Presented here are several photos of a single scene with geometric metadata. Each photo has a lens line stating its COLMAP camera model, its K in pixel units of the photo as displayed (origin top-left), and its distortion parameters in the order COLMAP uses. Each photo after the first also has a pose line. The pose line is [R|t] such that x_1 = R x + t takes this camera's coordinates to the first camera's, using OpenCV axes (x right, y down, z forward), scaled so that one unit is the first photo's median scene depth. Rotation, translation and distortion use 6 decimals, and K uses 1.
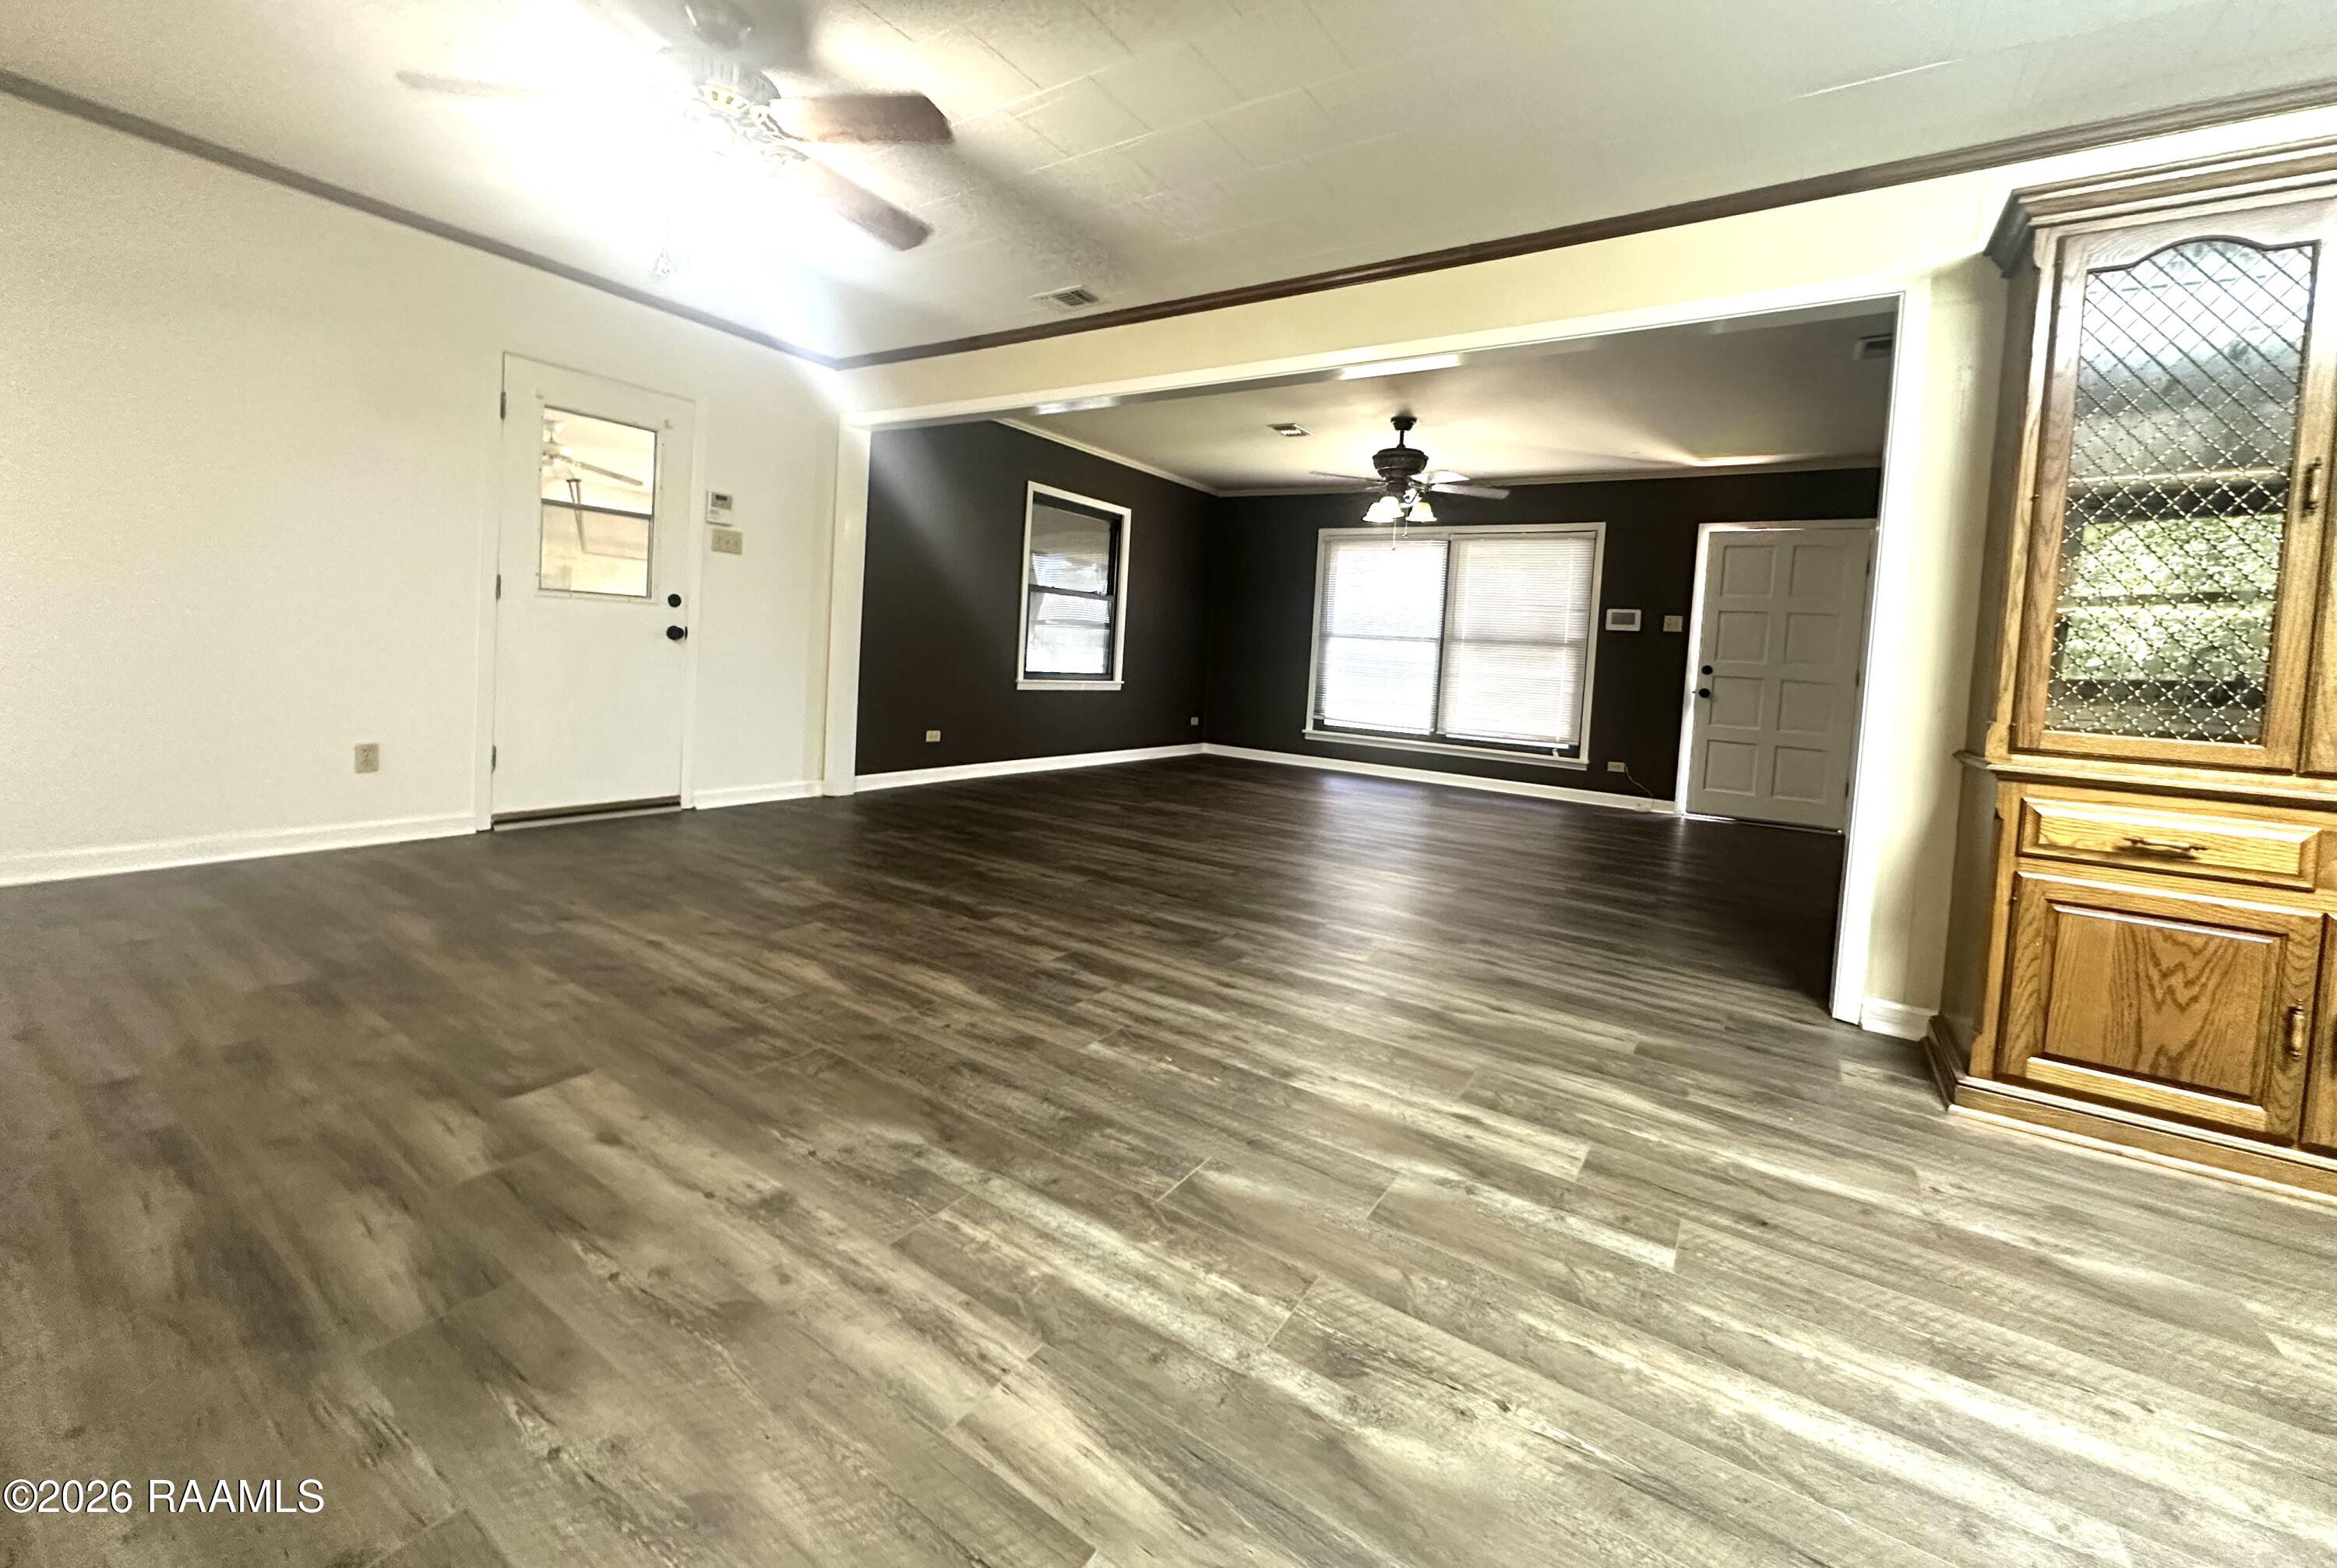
lens RADIAL K [[934.6, 0, 1158.3], [0, 934.6, 680.8], [0, 0, 1]] dist [-0.000638, -0.000027]
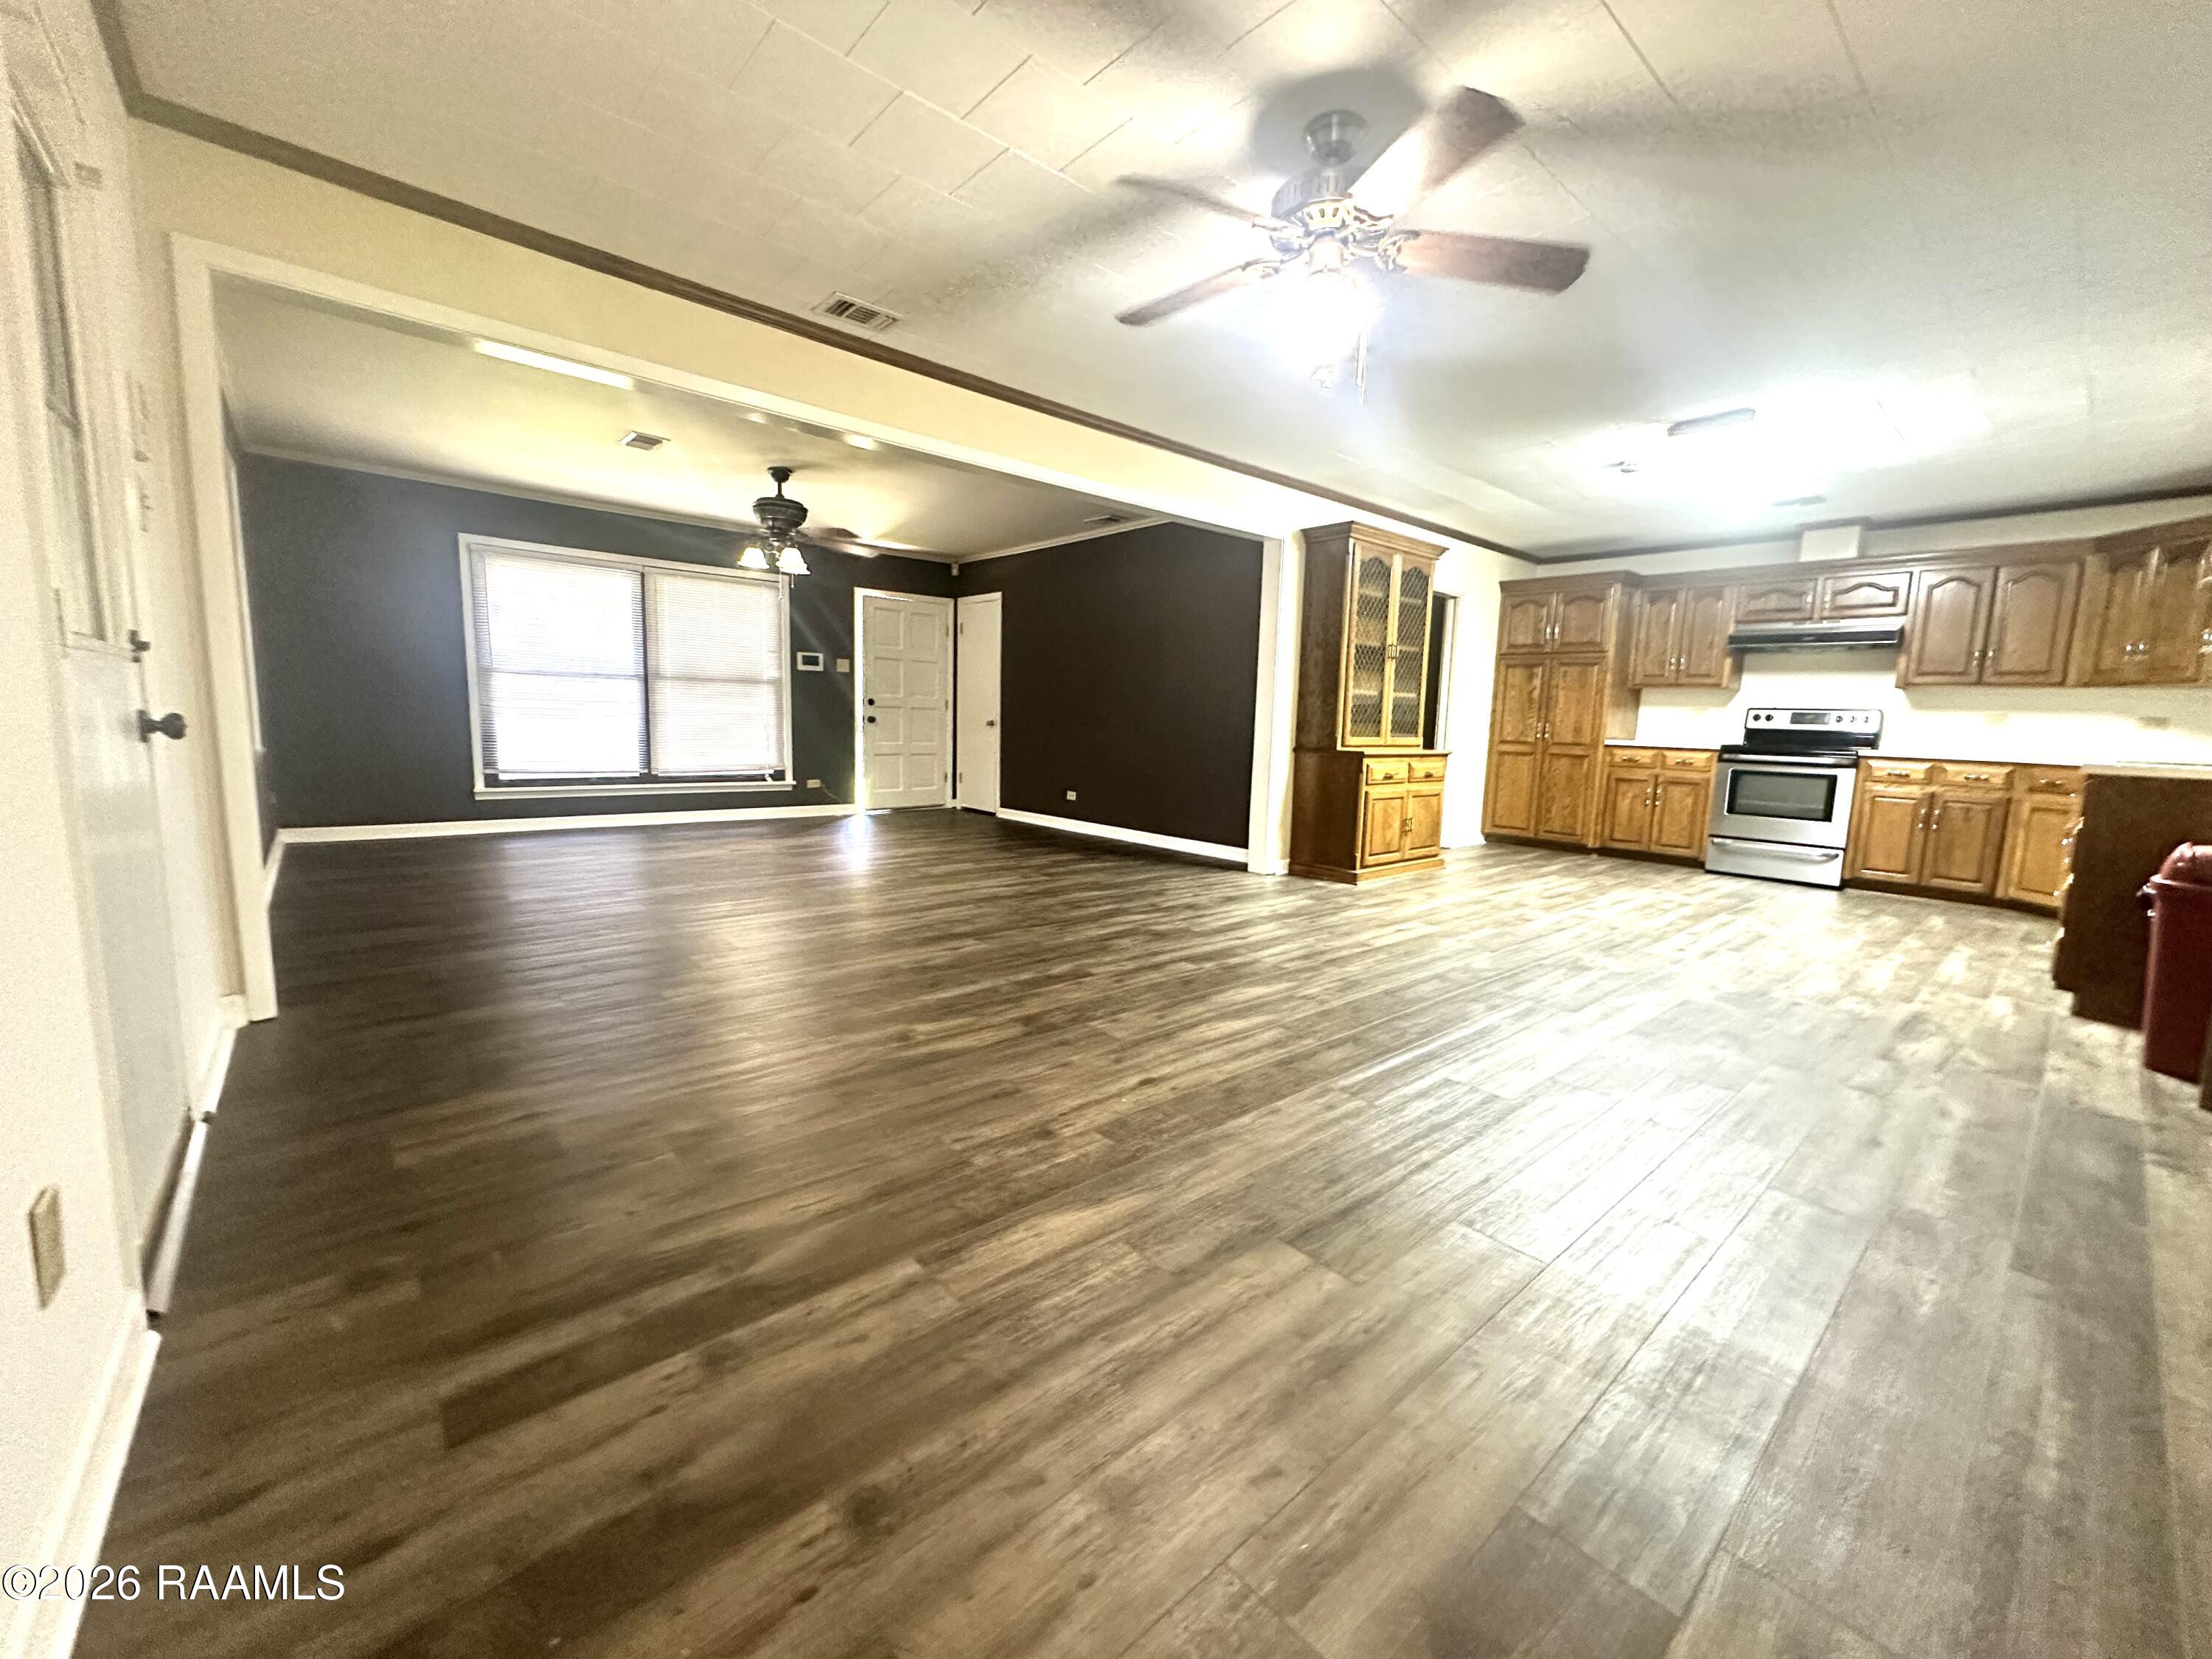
lens RADIAL K [[884.8, 0, 1103.9], [0, 884.8, 831.9], [0, 0, 1]] dist [-0.003704, -0.000119]
pose [[0.261072, -0.178800, 0.948616, -0.642220], [0.019025, 0.983459, 0.180131, -0.057274], [-0.965132, -0.028980, 0.260156, 0.396500]]
